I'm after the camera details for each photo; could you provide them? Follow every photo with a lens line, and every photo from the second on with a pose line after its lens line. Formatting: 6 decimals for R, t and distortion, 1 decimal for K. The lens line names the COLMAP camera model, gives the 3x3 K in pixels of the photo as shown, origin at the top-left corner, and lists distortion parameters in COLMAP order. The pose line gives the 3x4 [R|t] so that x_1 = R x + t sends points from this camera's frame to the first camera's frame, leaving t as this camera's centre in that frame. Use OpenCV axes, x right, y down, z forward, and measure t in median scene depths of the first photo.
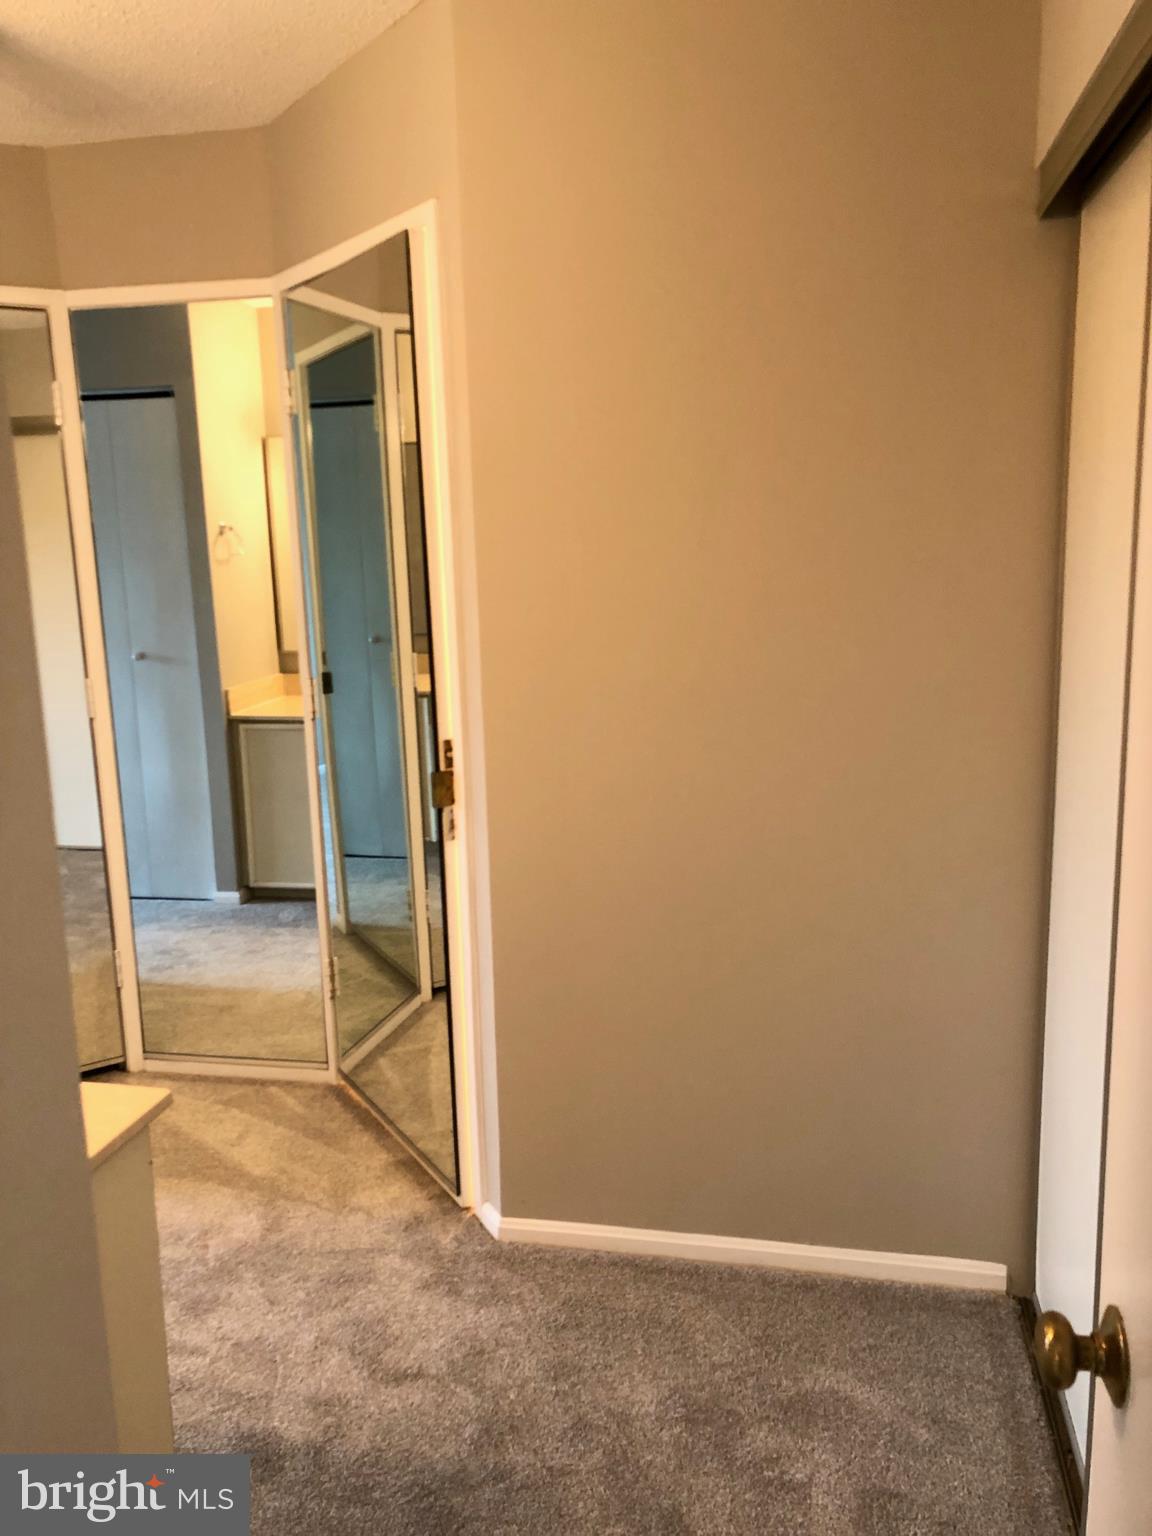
lens RADIAL K [[1249.5, 0, 574.4], [0, 1249.5, 769.7], [0, 0, 1]] dist [0.012256, -0.014699]
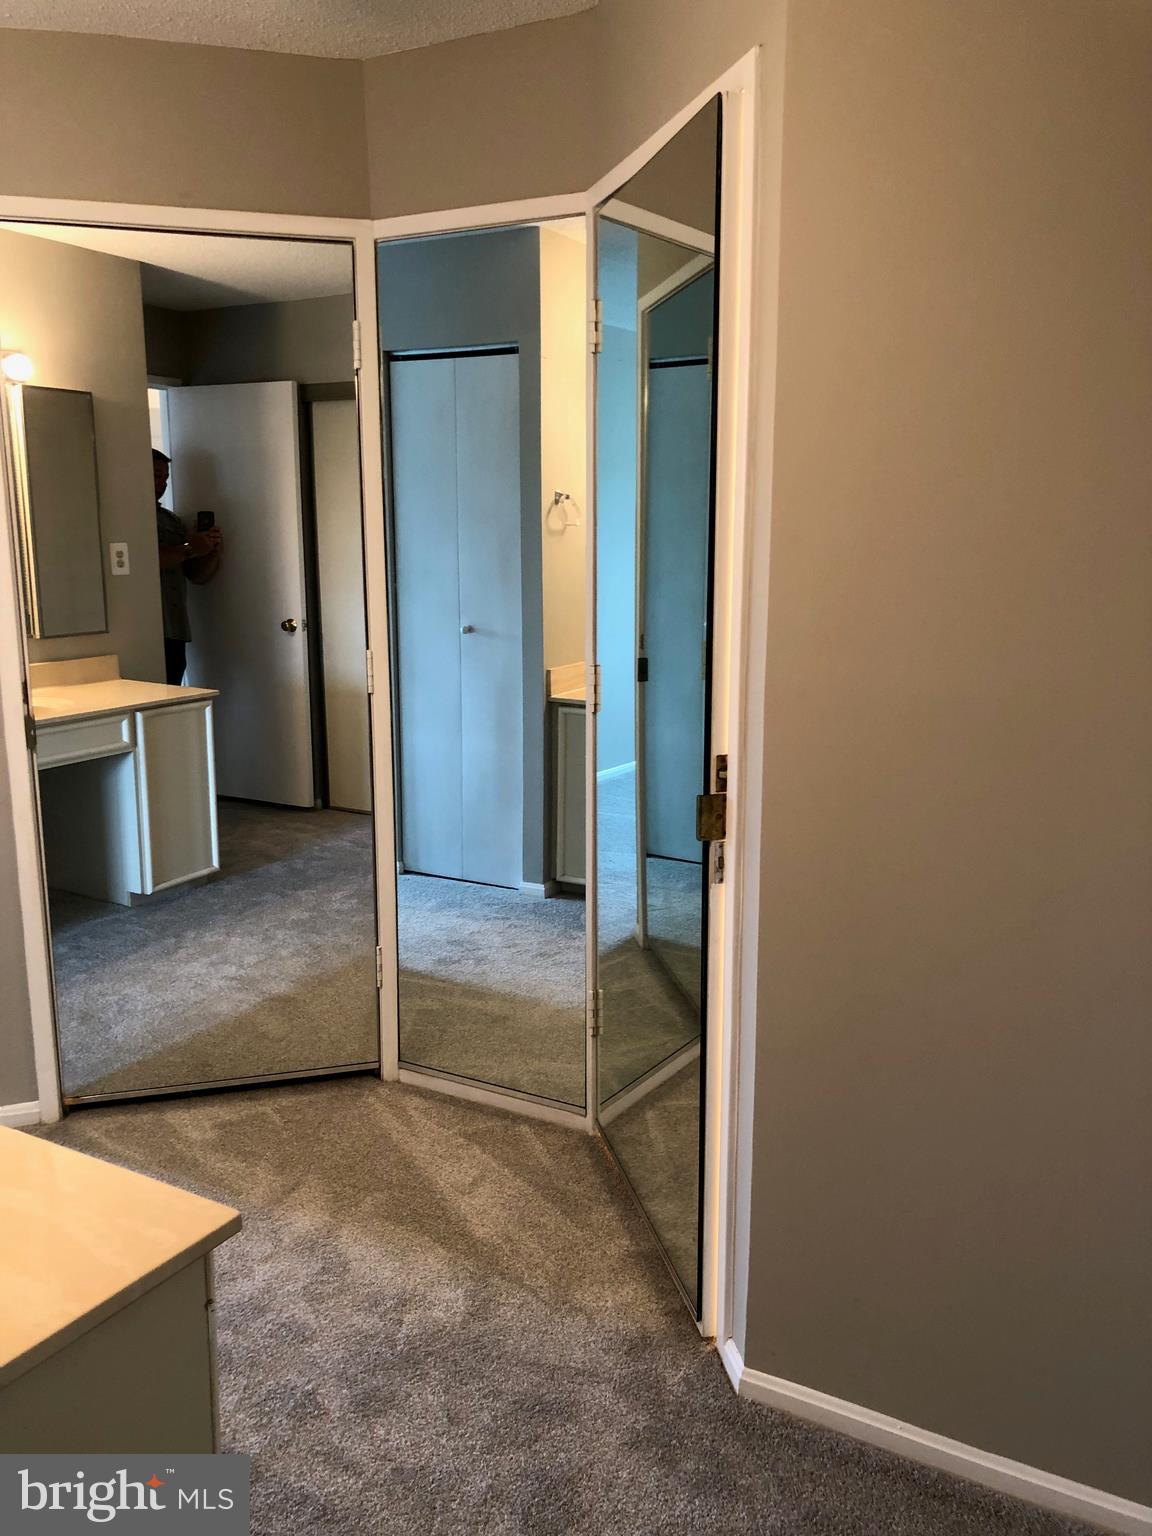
lens RADIAL K [[1249.5, 0, 582.9], [0, 1249.5, 763.8], [0, 0, 1]] dist [0.012256, -0.014699]
pose [[0.954366, 0.084310, -0.286491, 0.032893], [-0.082448, 0.996422, 0.018578, -0.021655], [0.287032, 0.005890, 0.957903, 0.190776]]
